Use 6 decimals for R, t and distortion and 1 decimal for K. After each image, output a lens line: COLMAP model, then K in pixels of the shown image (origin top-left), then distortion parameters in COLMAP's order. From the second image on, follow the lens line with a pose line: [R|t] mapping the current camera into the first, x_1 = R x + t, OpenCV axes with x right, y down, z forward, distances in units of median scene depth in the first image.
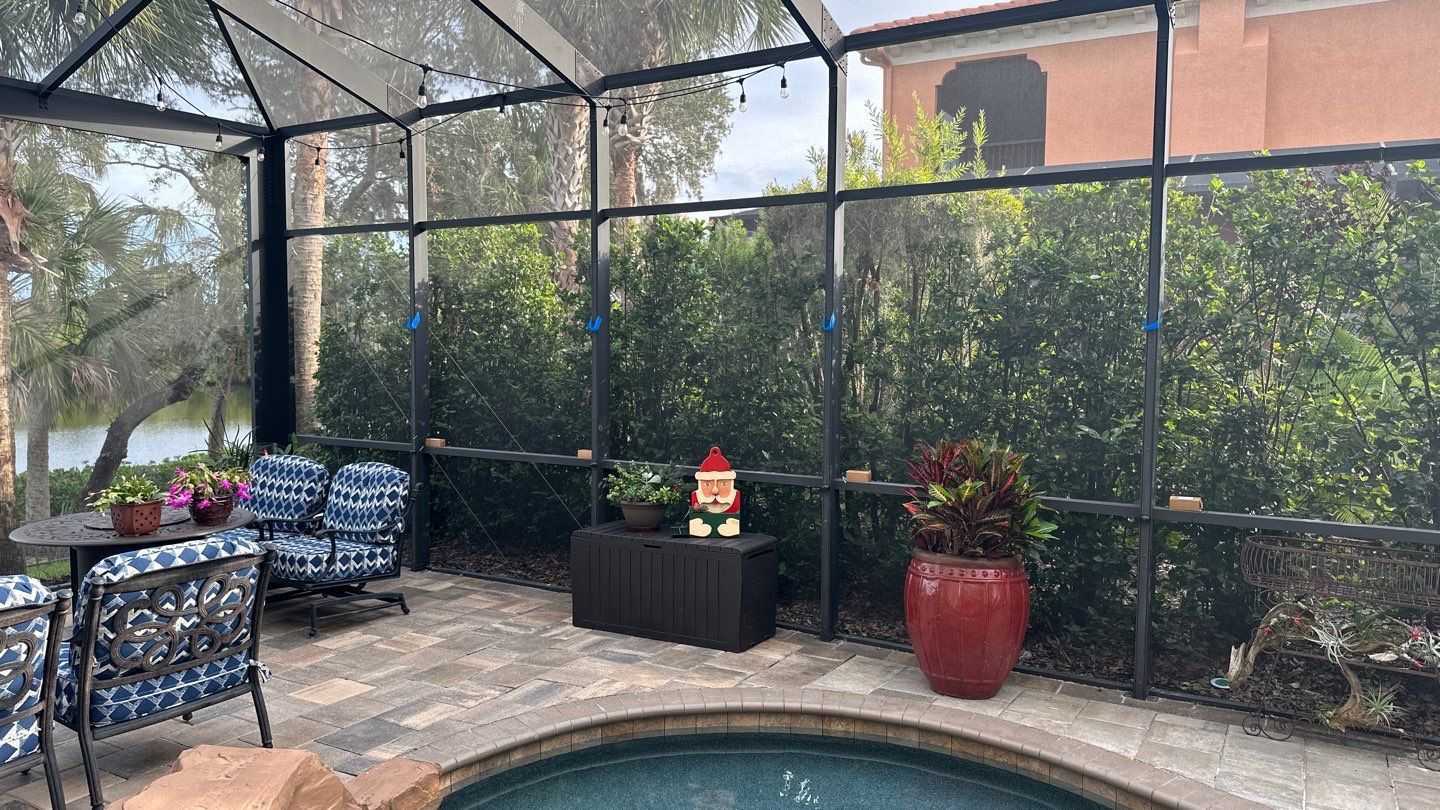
lens RADIAL K [[1010.1, 0, 708.3], [0, 1010.1, 404.6], [0, 0, 1]] dist [0.047915, -0.048412]
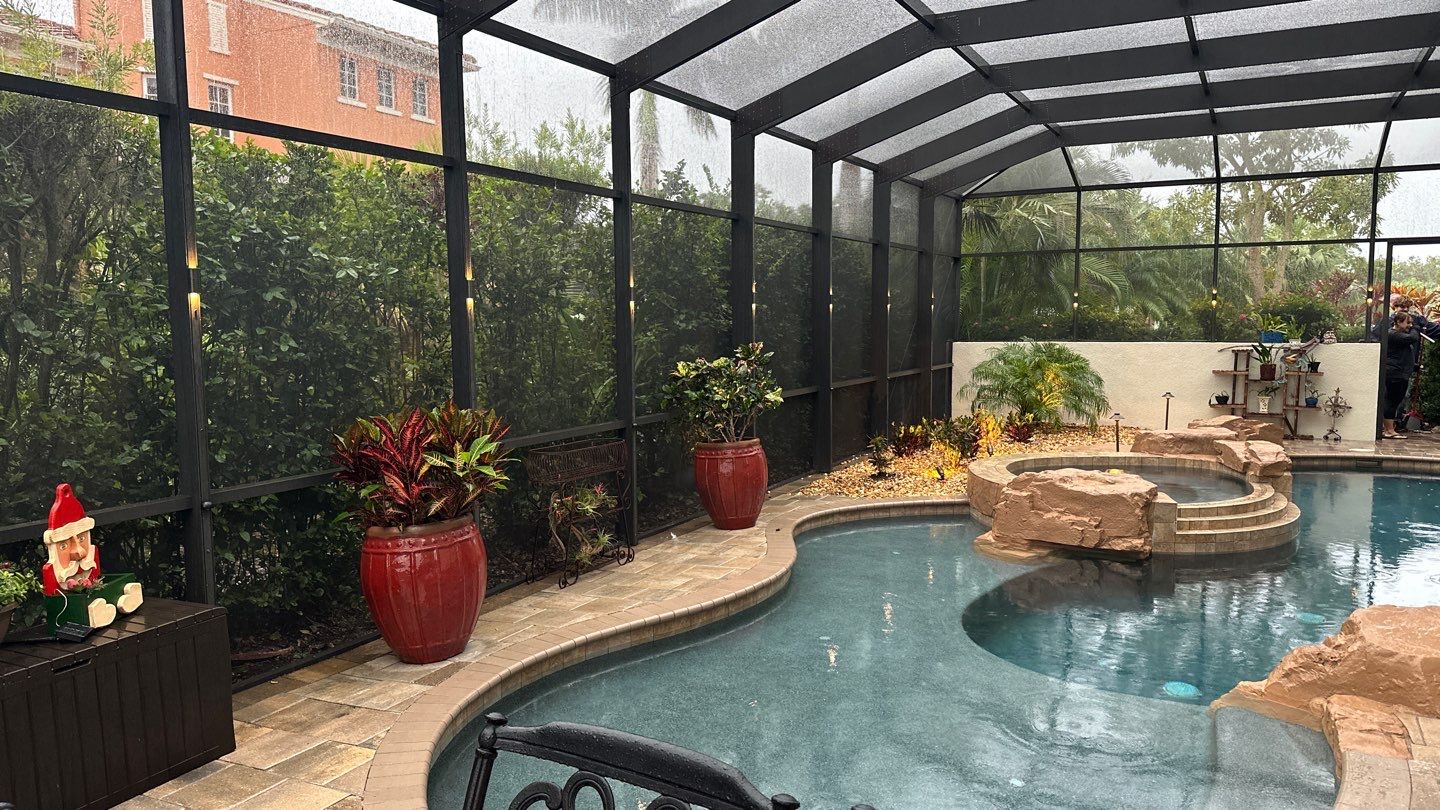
lens RADIAL K [[1010.1, 0, 711.5], [0, 1010.1, 413.4], [0, 0, 1]] dist [0.047915, -0.048412]
pose [[-0.059402, -0.099807, 0.993232, -0.609706], [0.083742, 0.990983, 0.104590, -0.032508], [-0.994715, 0.089388, -0.050509, 0.612592]]
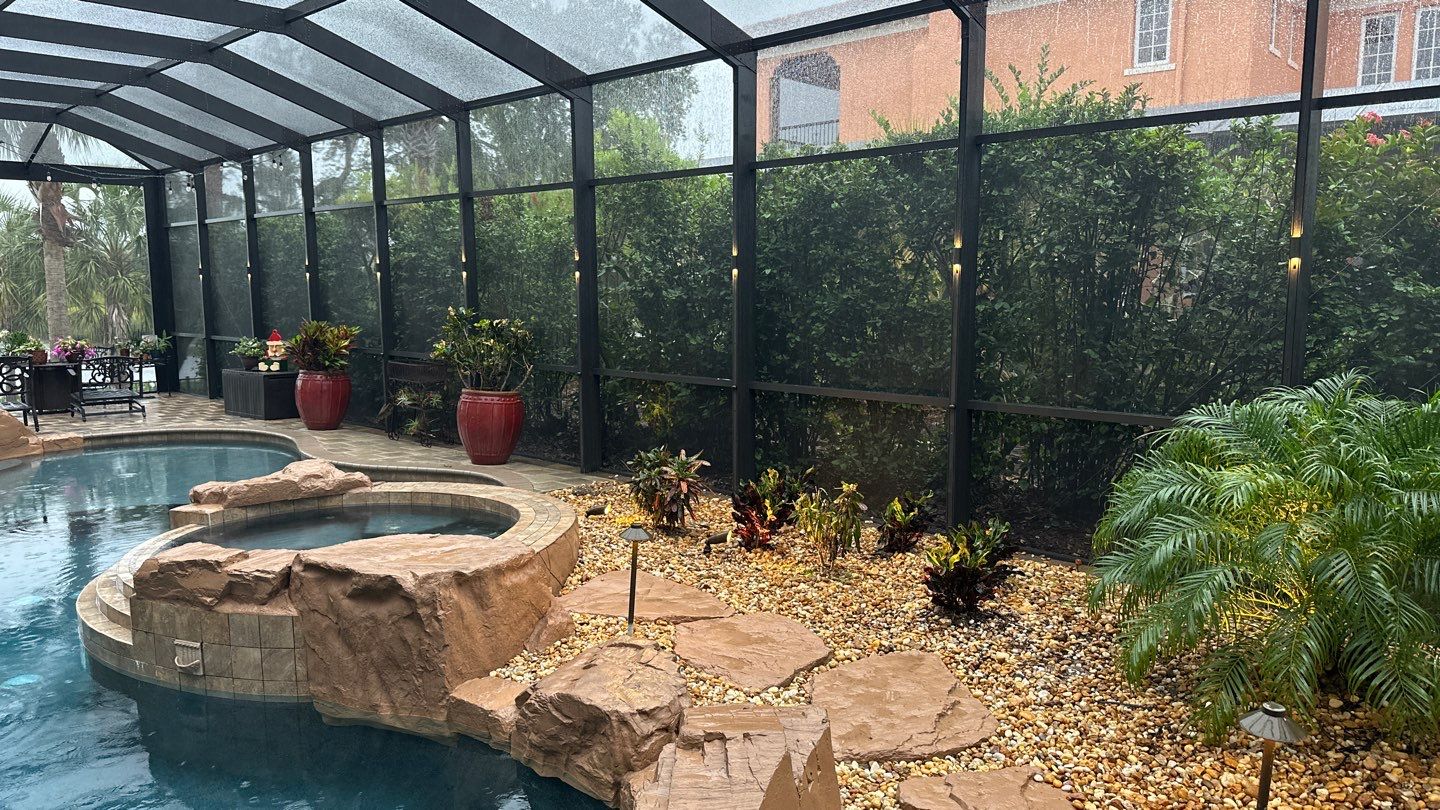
lens RADIAL K [[1010.1, 0, 728.9], [0, 1010.1, 403.5], [0, 0, 1]] dist [0.047915, -0.048412]
pose [[0.981977, 0.017951, -0.188149, 1.246782], [-0.008653, 0.998706, 0.050124, 0.073863], [0.188805, -0.047592, 0.980861, -0.873629]]
